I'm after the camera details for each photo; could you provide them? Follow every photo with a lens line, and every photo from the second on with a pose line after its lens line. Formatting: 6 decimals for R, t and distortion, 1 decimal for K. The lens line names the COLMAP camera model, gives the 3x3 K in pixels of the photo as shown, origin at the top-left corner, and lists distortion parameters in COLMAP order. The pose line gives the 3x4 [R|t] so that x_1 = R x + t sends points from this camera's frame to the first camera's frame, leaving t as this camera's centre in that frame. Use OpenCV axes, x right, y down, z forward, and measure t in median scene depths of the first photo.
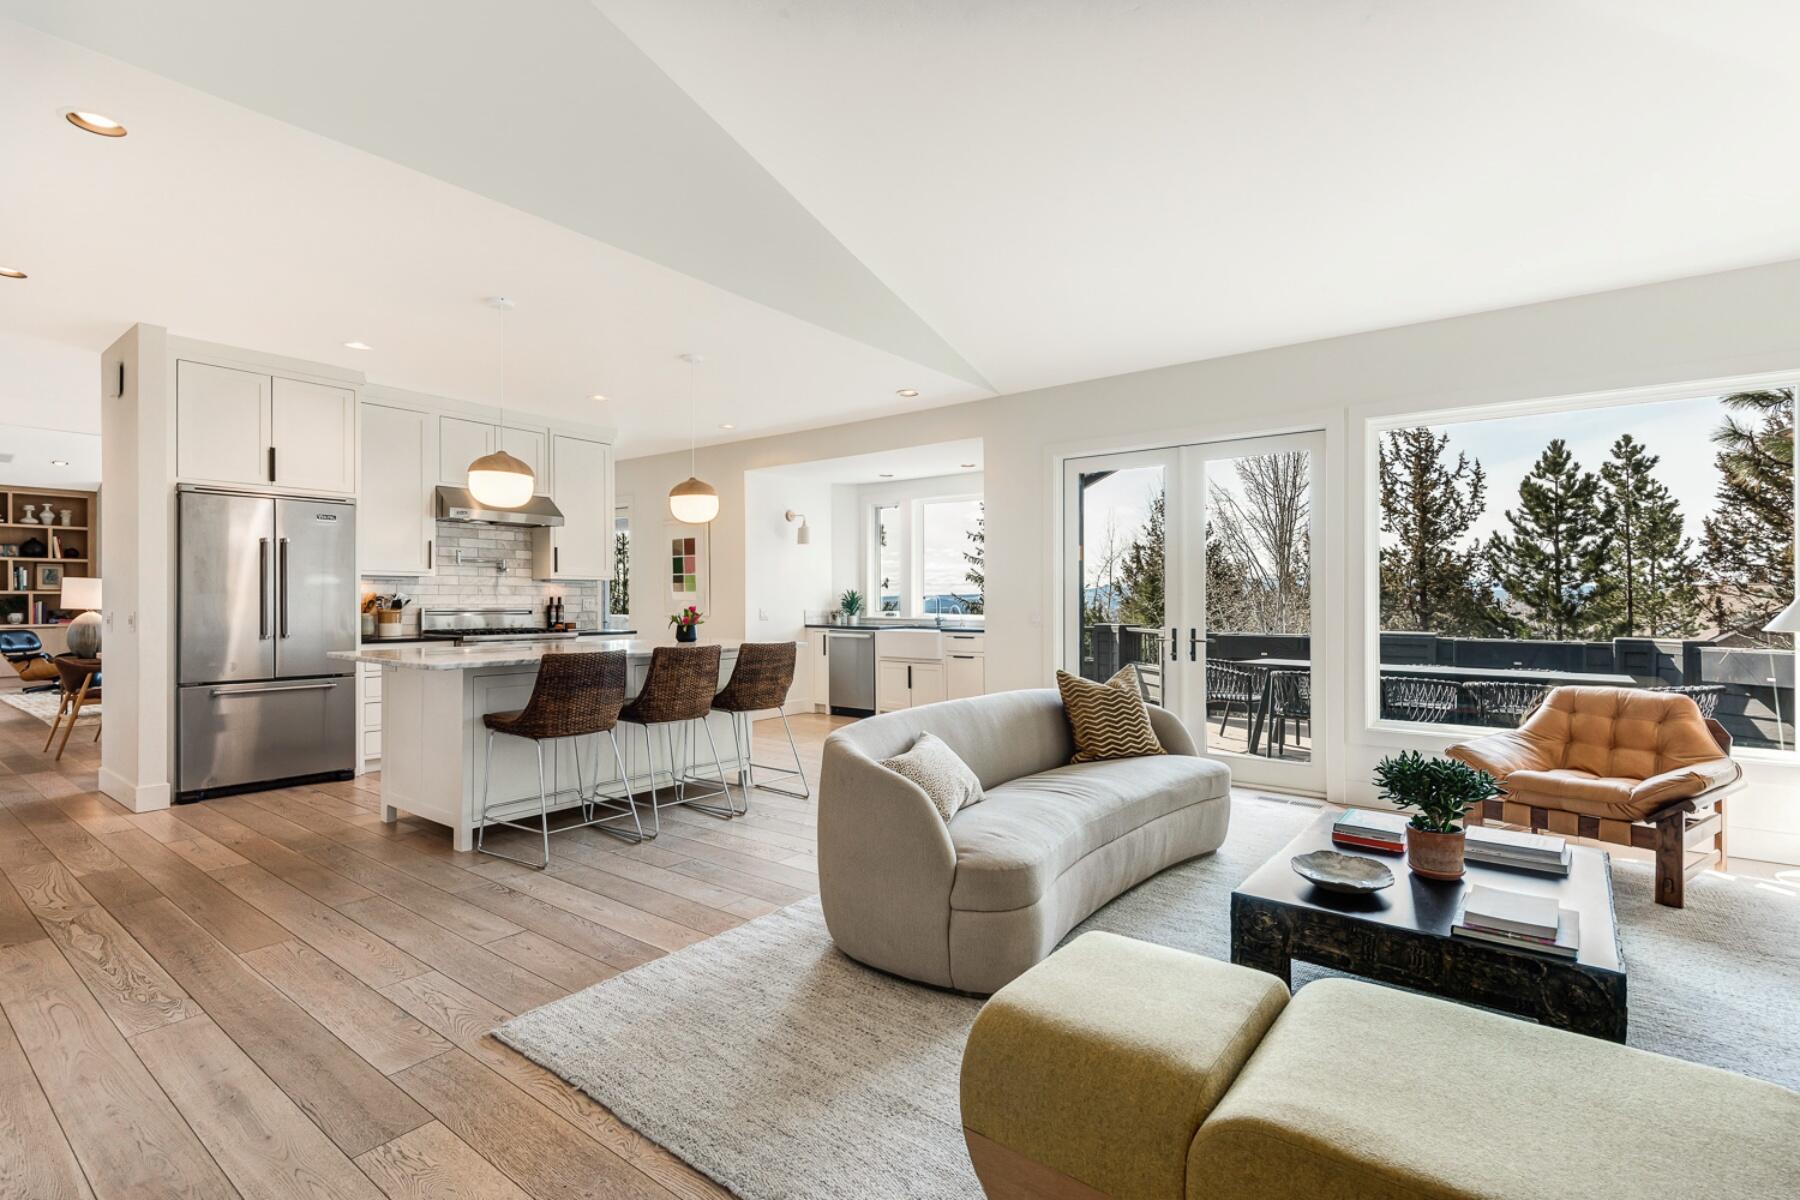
lens RADIAL K [[830.8, 0, 899.2], [0, 830.8, 597.5], [0, 0, 1]] dist [0.019827, -0.008774]
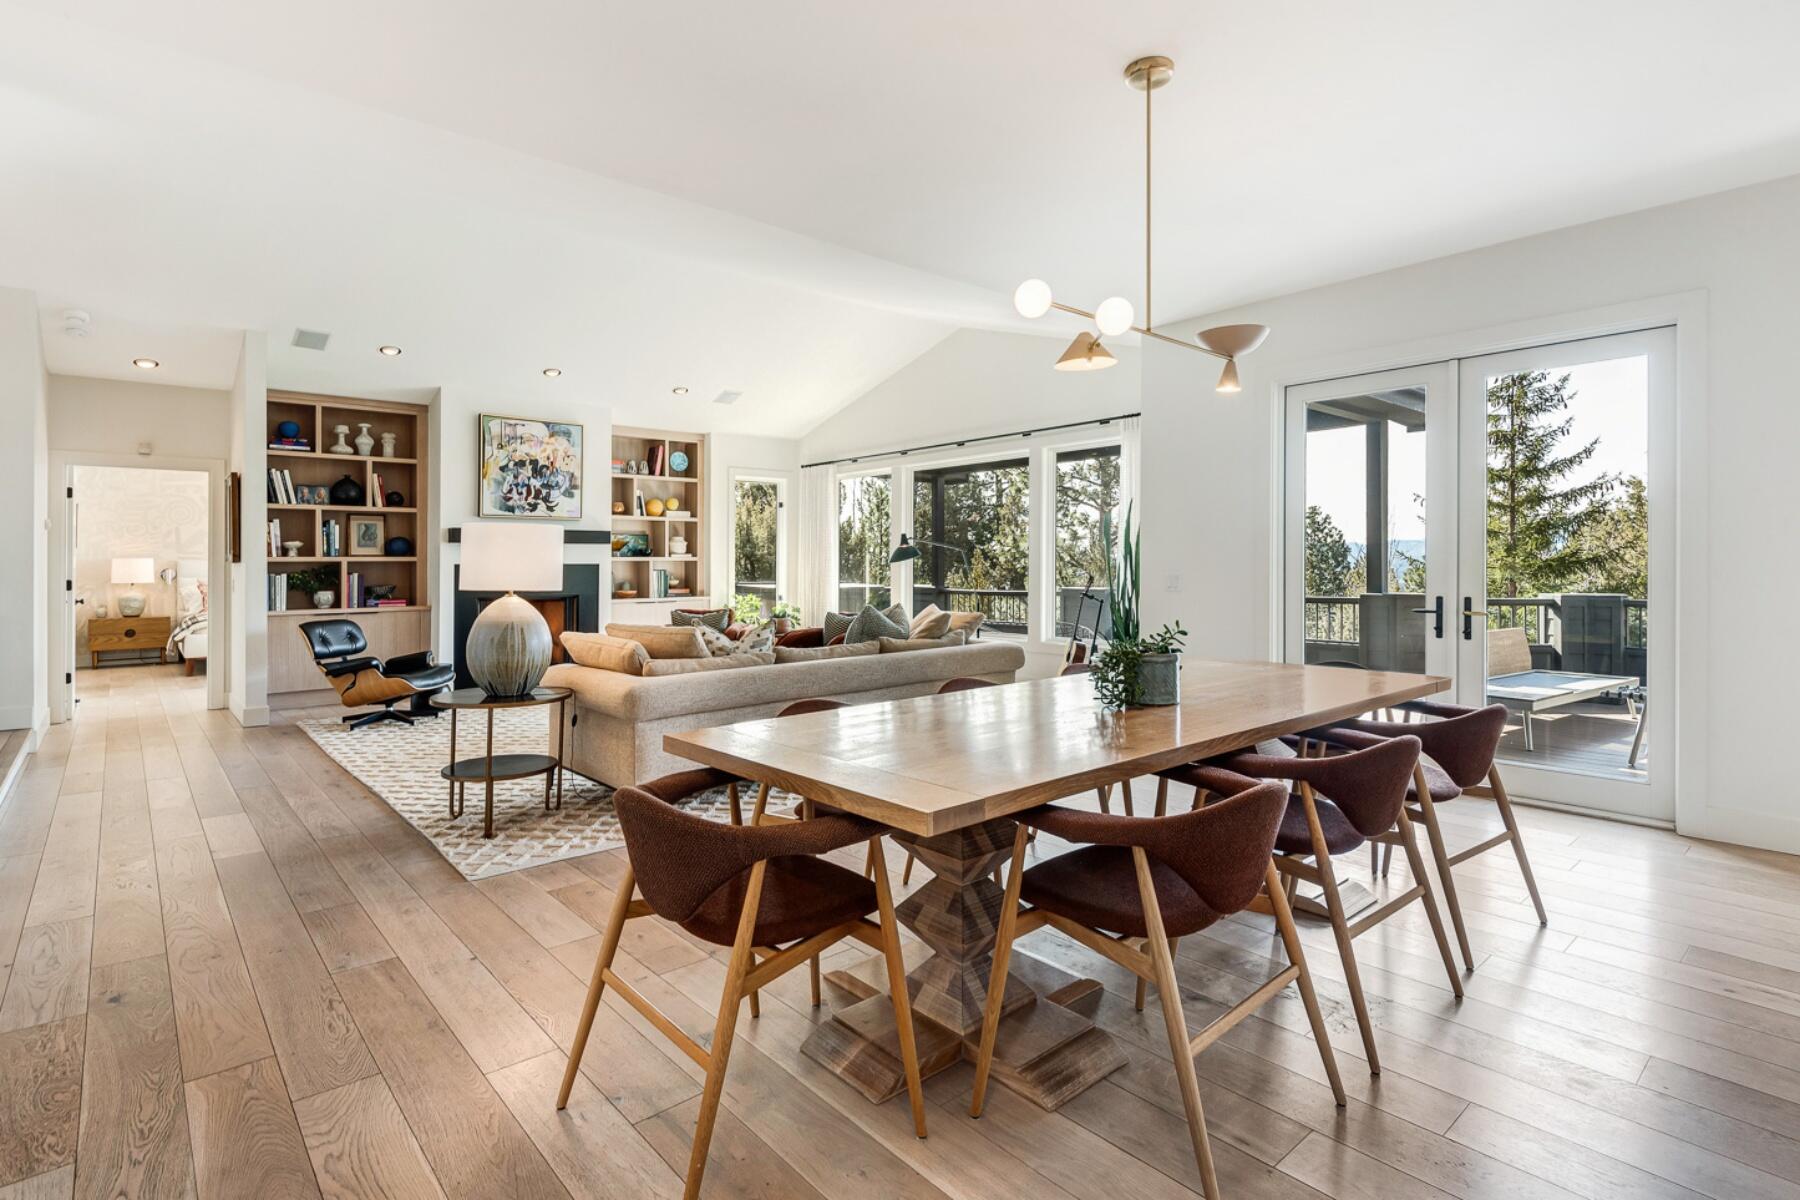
lens RADIAL K [[896.6, 0, 941.6], [0, 896.6, 548.2], [0, 0, 1]] dist [-0.004266, -0.000859]
pose [[0.985333, -0.009866, -0.170355, -0.717756], [0.007031, 0.999827, -0.017239, 0.001001], [0.170496, 0.015788, 0.985232, 0.619102]]
